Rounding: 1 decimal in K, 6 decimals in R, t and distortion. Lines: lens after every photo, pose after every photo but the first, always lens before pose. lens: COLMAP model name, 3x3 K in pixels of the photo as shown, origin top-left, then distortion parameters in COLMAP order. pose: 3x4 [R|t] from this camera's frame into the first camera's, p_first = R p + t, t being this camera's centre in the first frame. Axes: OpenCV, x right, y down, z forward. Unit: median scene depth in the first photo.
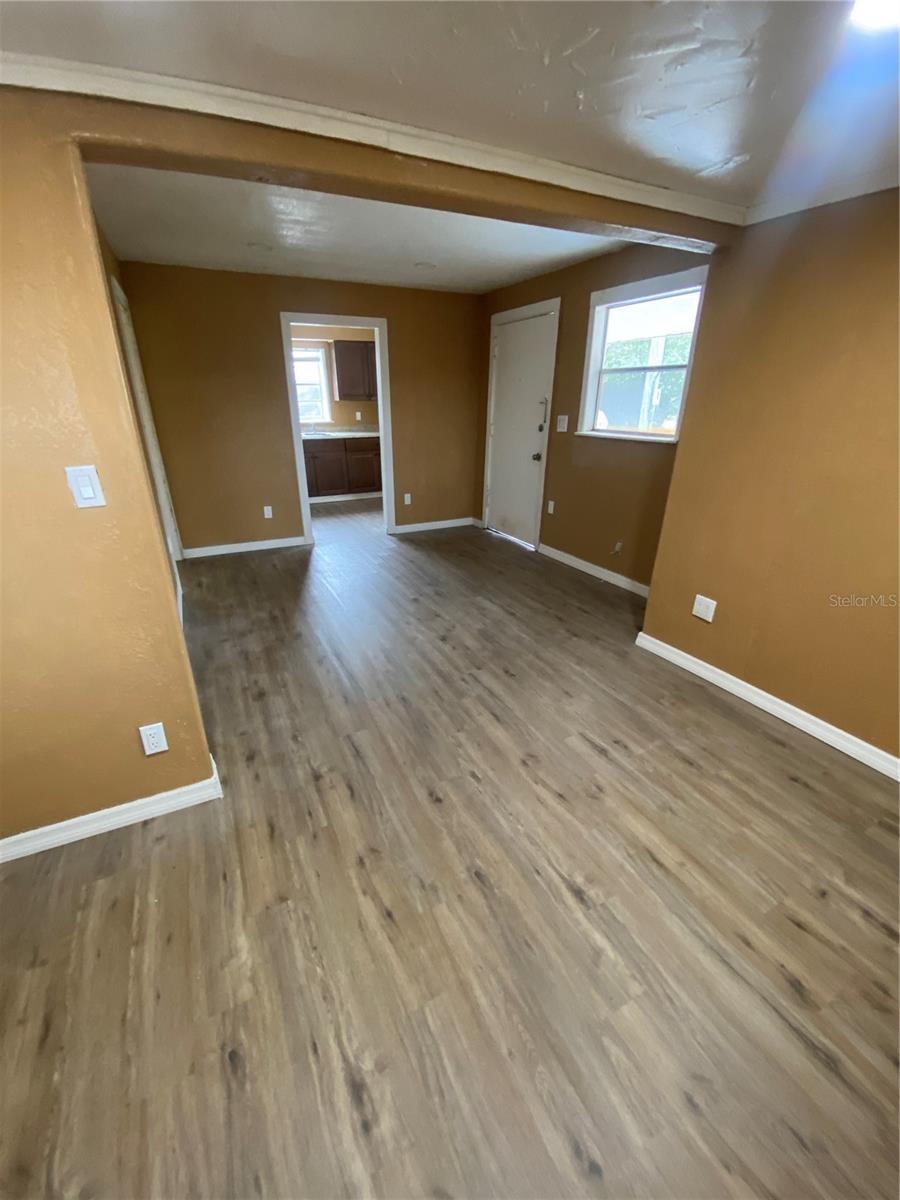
lens RADIAL K [[483.3, 0, 453.0], [0, 483.3, 607.0], [0, 0, 1]] dist [0.026827, -0.026161]
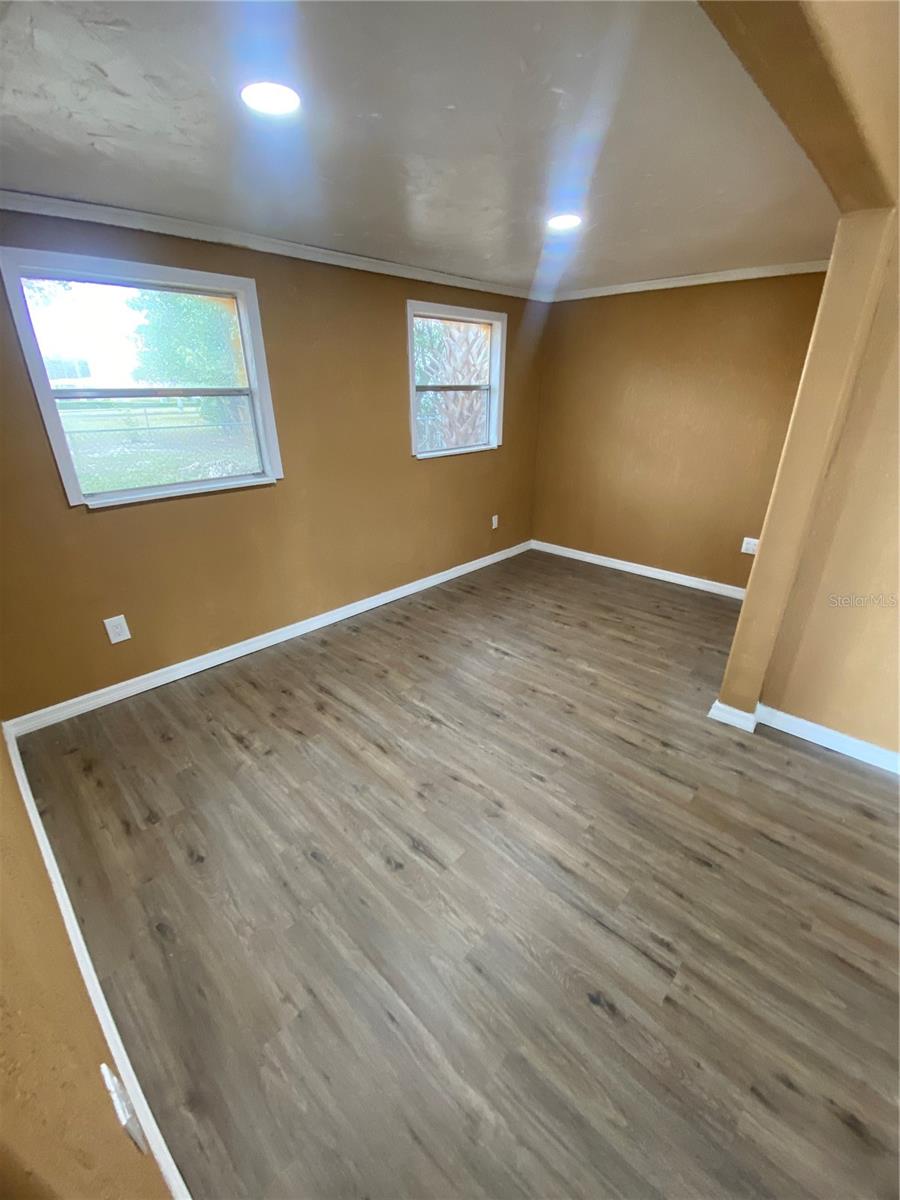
lens RADIAL K [[483.3, 0, 453.0], [0, 483.3, 607.0], [0, 0, 1]] dist [0.026827, -0.026161]
pose [[-0.945125, 0.134966, -0.297527, 0.496541], [-0.129425, 0.681503, 0.720280, -0.636861], [0.299979, 0.719262, -0.626638, 1.401497]]
